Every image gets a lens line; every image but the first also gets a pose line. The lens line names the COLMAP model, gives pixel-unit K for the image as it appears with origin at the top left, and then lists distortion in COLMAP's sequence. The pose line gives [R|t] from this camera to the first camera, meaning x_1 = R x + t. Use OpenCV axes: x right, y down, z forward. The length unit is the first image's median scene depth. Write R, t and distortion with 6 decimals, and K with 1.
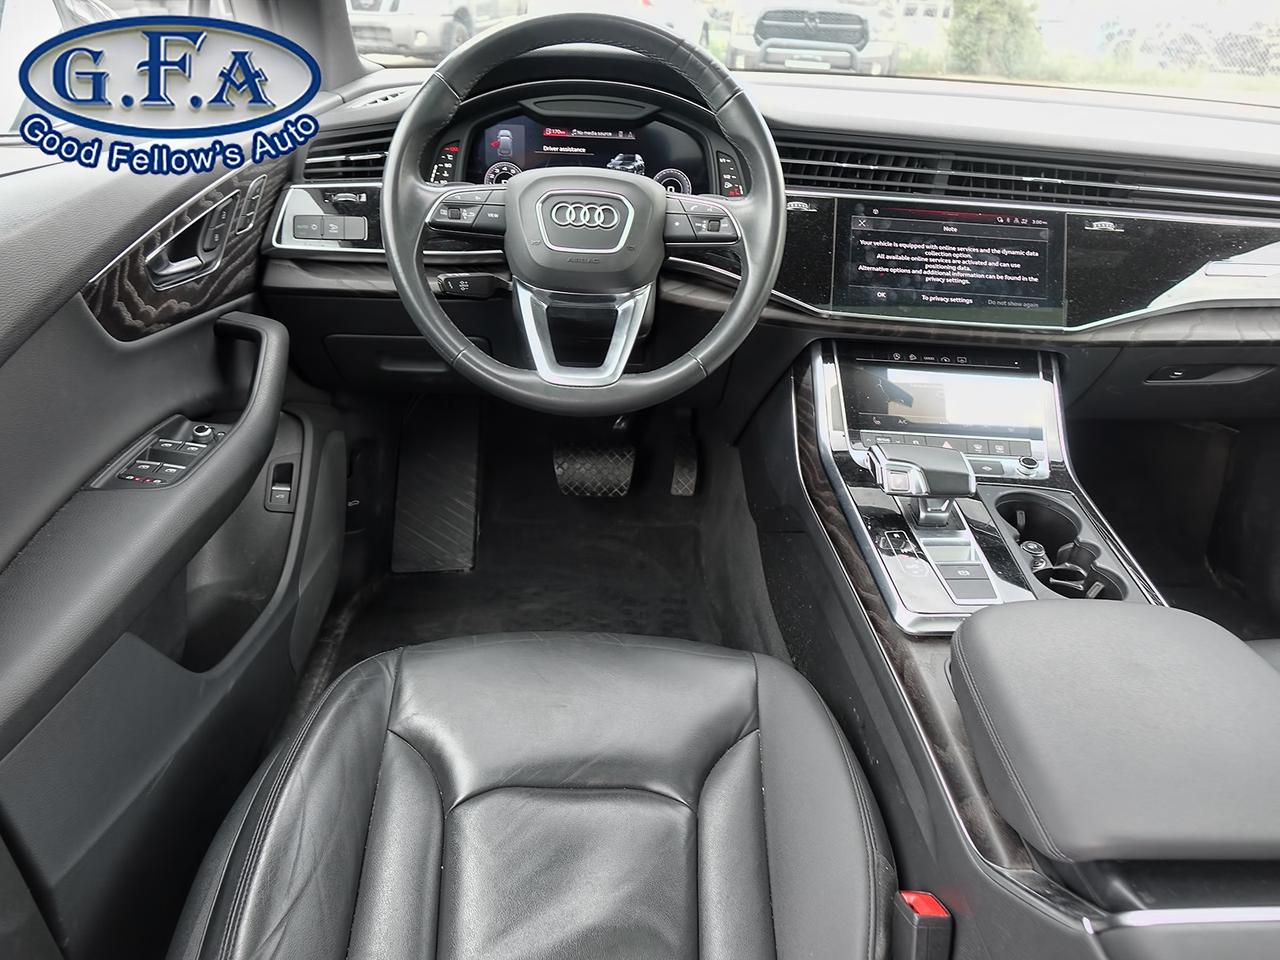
lens RADIAL K [[992.3, 0, 640.0], [0, 992.3, 480.0], [0, 0, 1]] dist [0.000481, -0.008587]
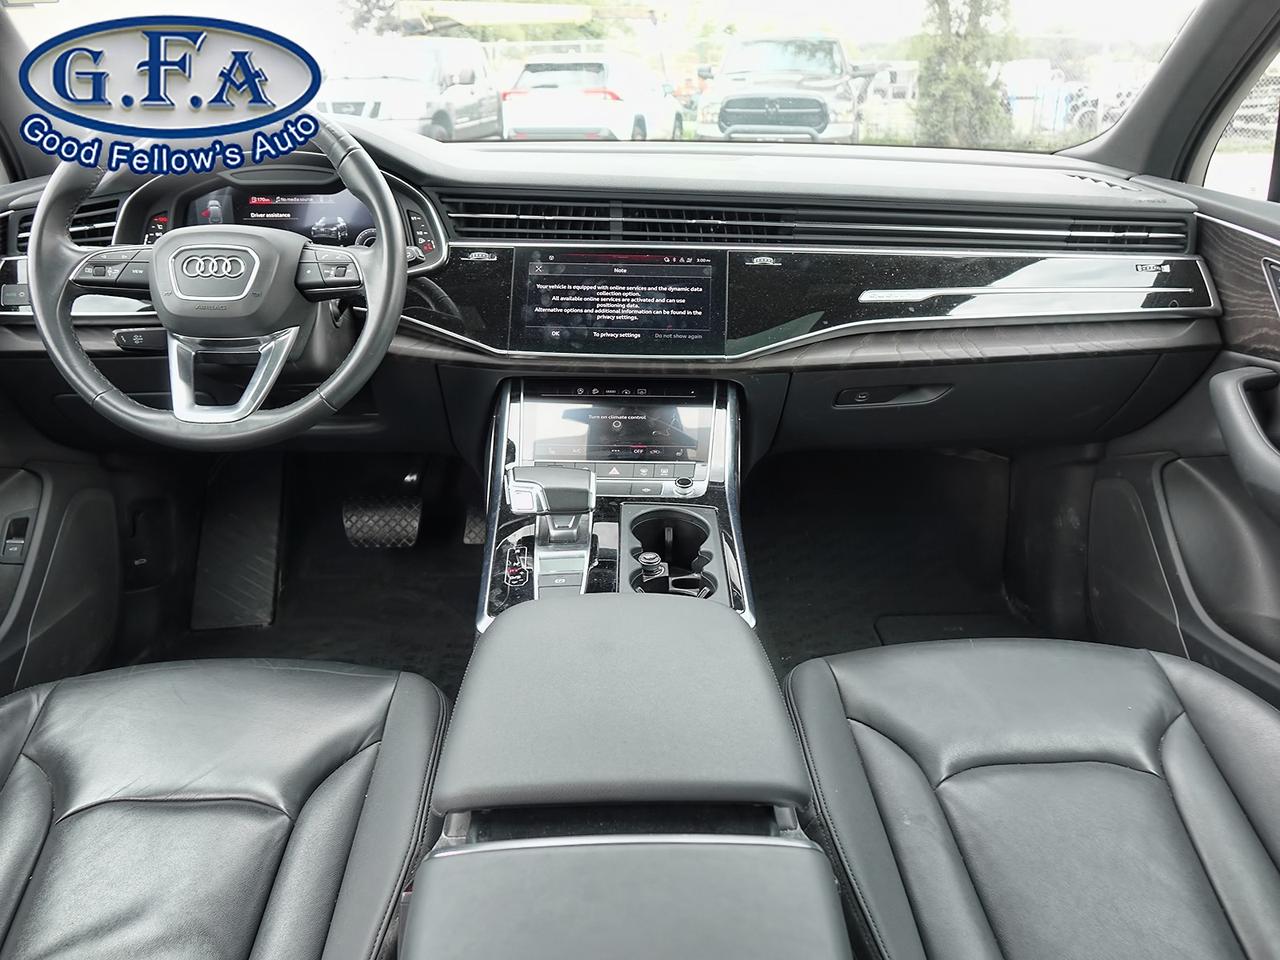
lens RADIAL K [[992.3, 0, 640.0], [0, 992.3, 480.0], [0, 0, 1]] dist [0.000481, -0.008587]
pose [[0.999007, -0.042278, -0.014061, 0.339142], [0.040975, 0.995734, -0.082677, 0.060953], [0.017497, 0.082019, 0.996477, -0.045873]]
